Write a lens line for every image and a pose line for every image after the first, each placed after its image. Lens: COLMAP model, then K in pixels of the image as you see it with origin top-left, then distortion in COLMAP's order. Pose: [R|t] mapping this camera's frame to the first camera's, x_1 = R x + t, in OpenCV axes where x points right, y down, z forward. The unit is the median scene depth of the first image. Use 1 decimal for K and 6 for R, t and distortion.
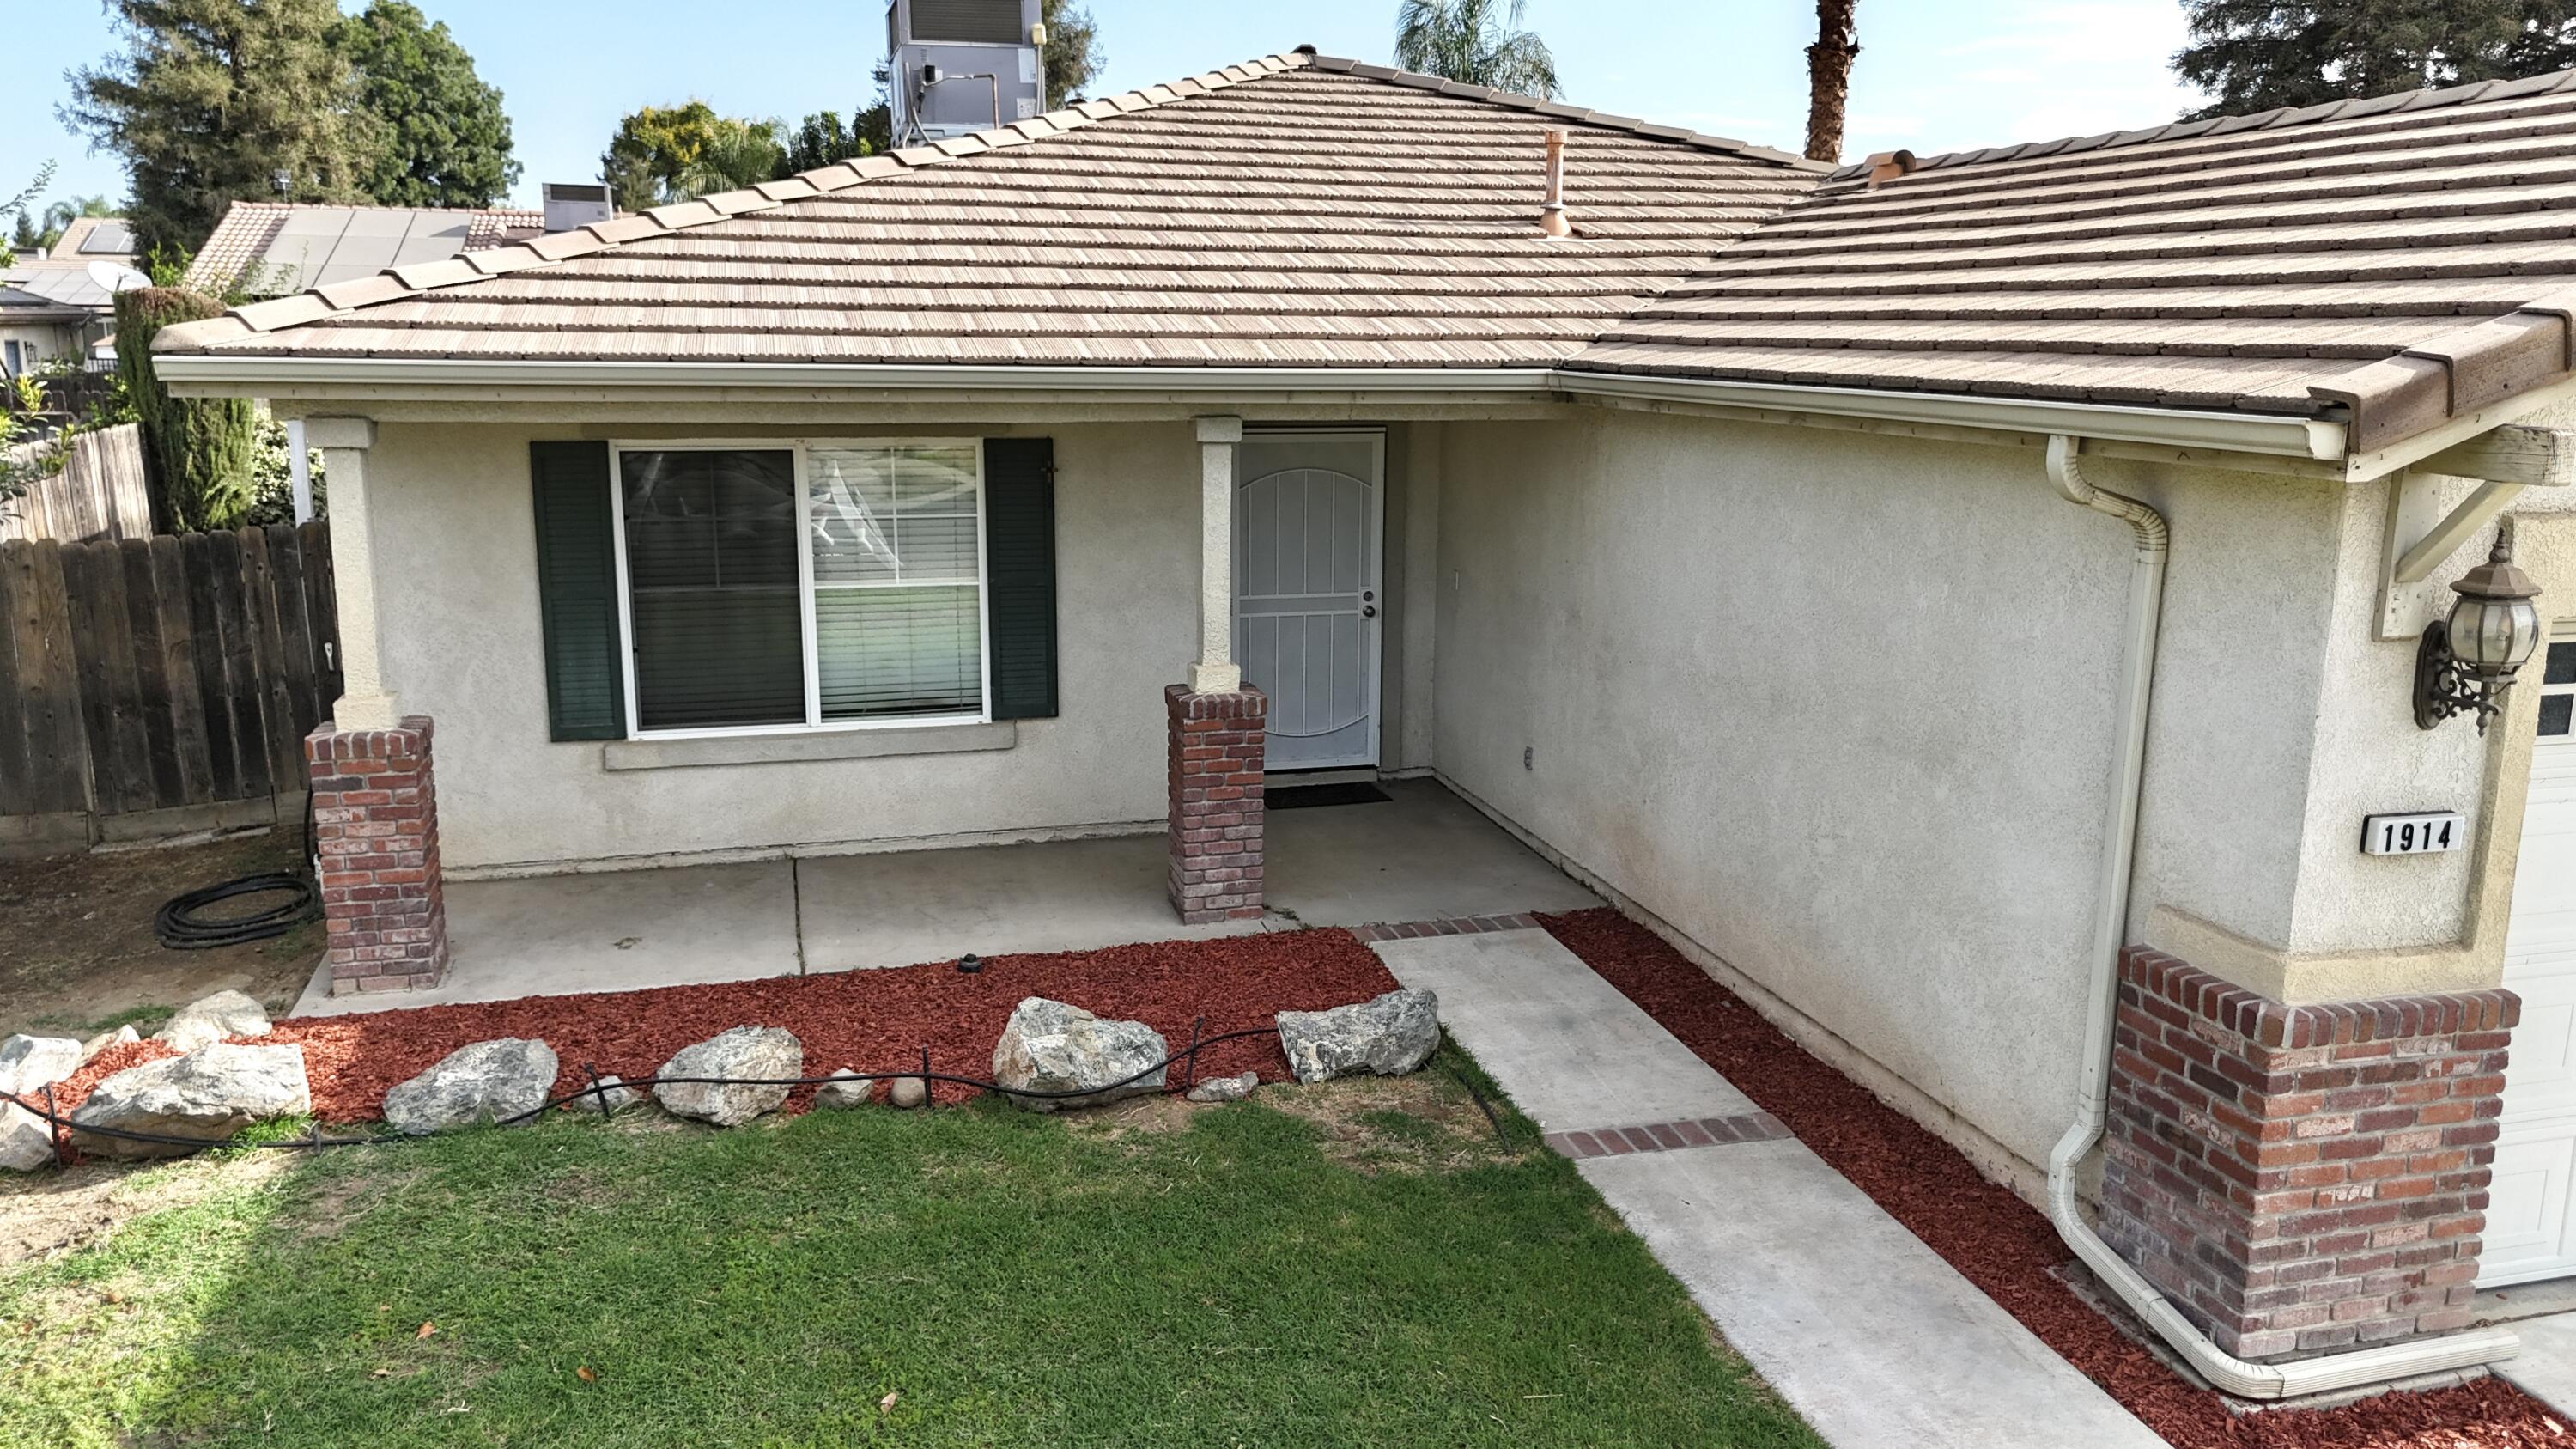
lens RADIAL K [[1862.8, 0, 1288.0], [0, 1862.8, 724.5], [0, 0, 1]] dist [0.089972, -0.121475]
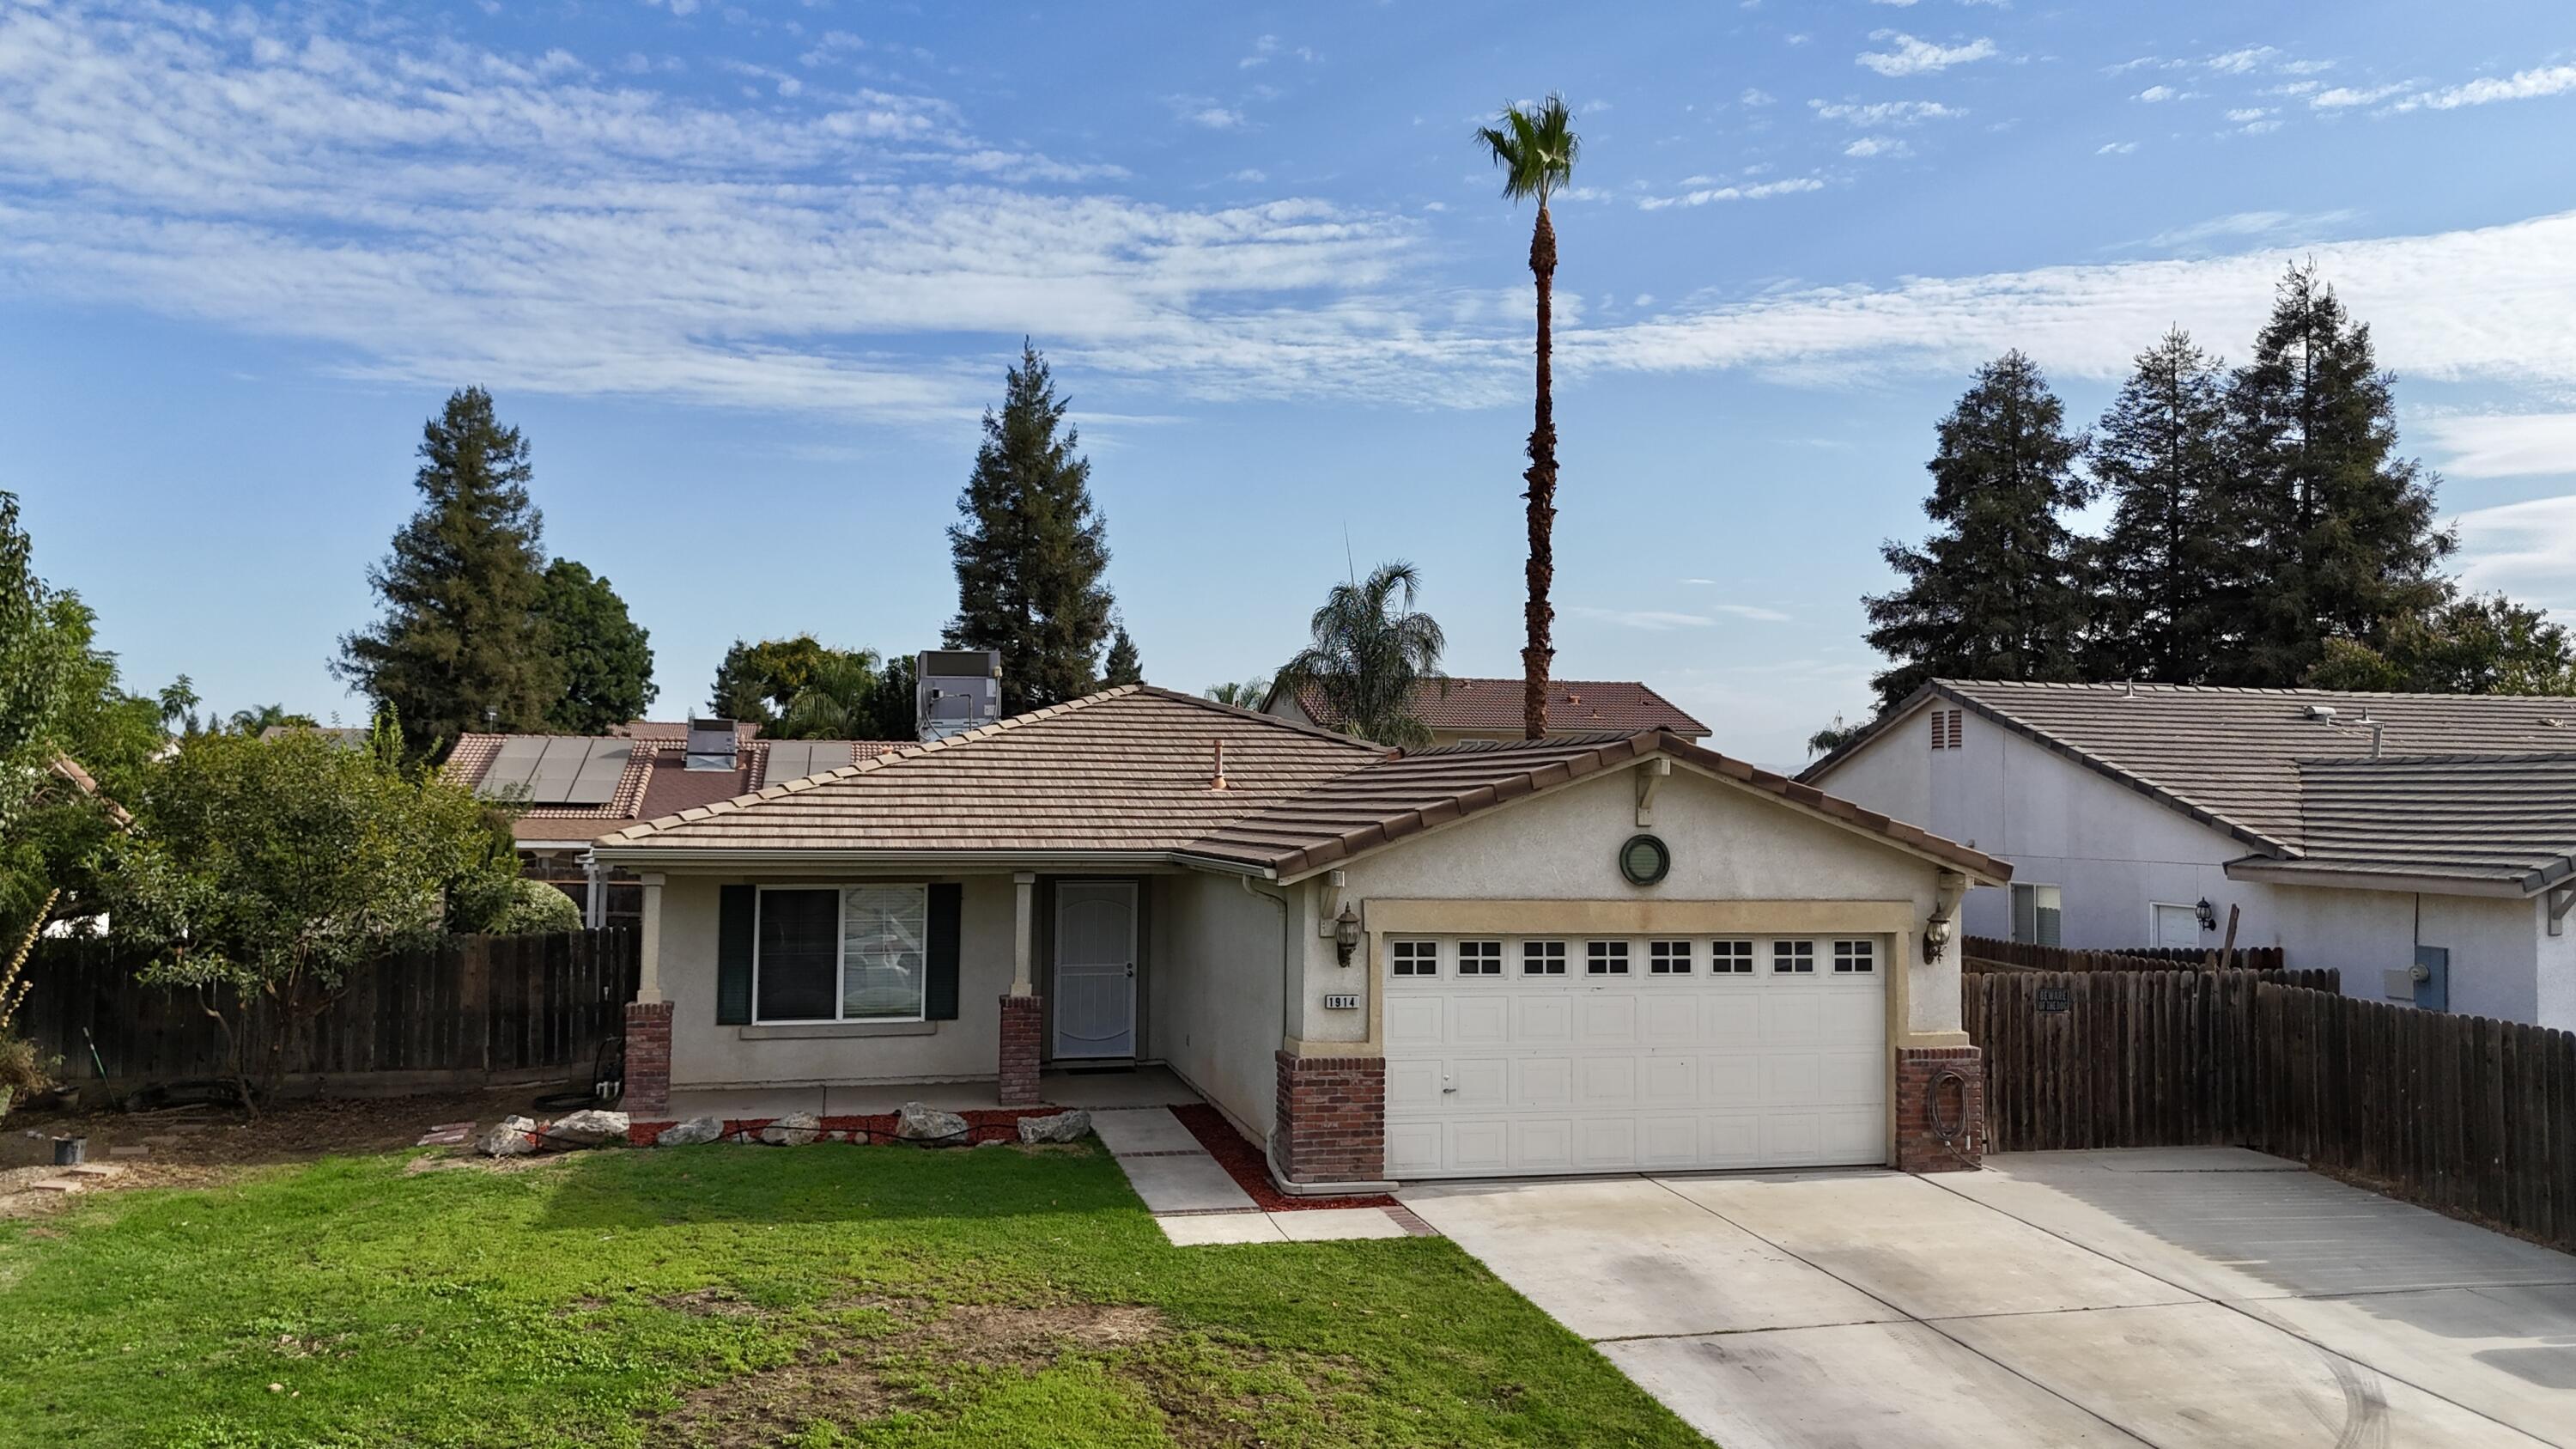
lens RADIAL K [[1862.8, 0, 1288.0], [0, 1862.8, 724.5], [0, 0, 1]] dist [0.089972, -0.121475]
pose [[0.999278, -0.000629, -0.037978, 0.330865], [-0.008992, 0.967522, -0.252628, 0.207792], [0.036904, 0.252788, 0.966818, -1.101253]]
